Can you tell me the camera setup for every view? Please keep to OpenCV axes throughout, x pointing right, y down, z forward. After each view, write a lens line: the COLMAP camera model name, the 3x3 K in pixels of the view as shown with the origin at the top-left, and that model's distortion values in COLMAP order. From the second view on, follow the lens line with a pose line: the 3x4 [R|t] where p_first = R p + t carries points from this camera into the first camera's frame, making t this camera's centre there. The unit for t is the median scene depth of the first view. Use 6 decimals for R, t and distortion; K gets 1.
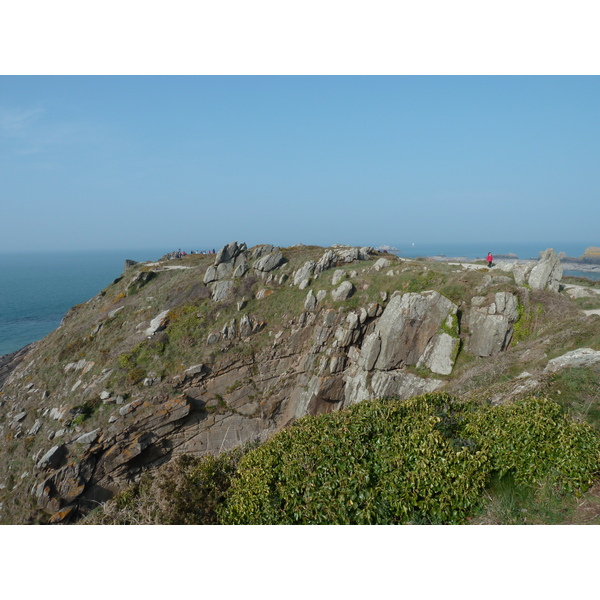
lens RADIAL K [[443.1, 0, 300.0], [0, 443.1, 300.0], [0, 0, 1]] dist [-0.030230, 0.006009]
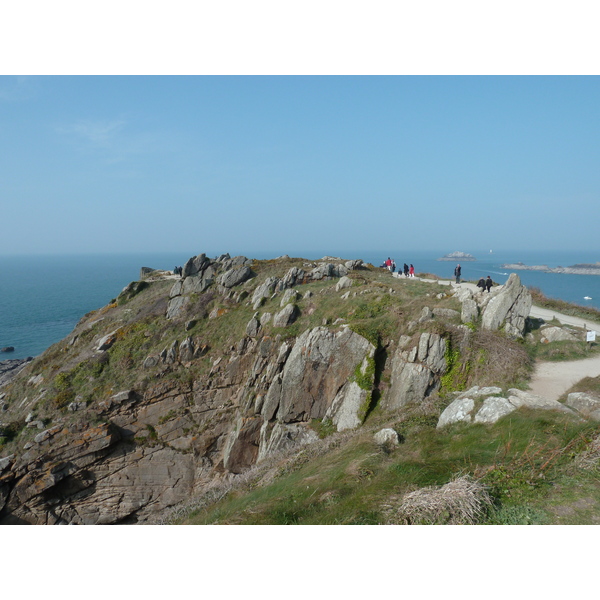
lens RADIAL K [[443.1, 0, 300.0], [0, 443.1, 300.0], [0, 0, 1]] dist [-0.030230, 0.006009]
pose [[0.987227, 0.028557, -0.156740, 0.253417], [-0.030239, 0.999508, -0.008357, -0.042451], [0.156424, 0.012989, 0.987605, 0.158500]]
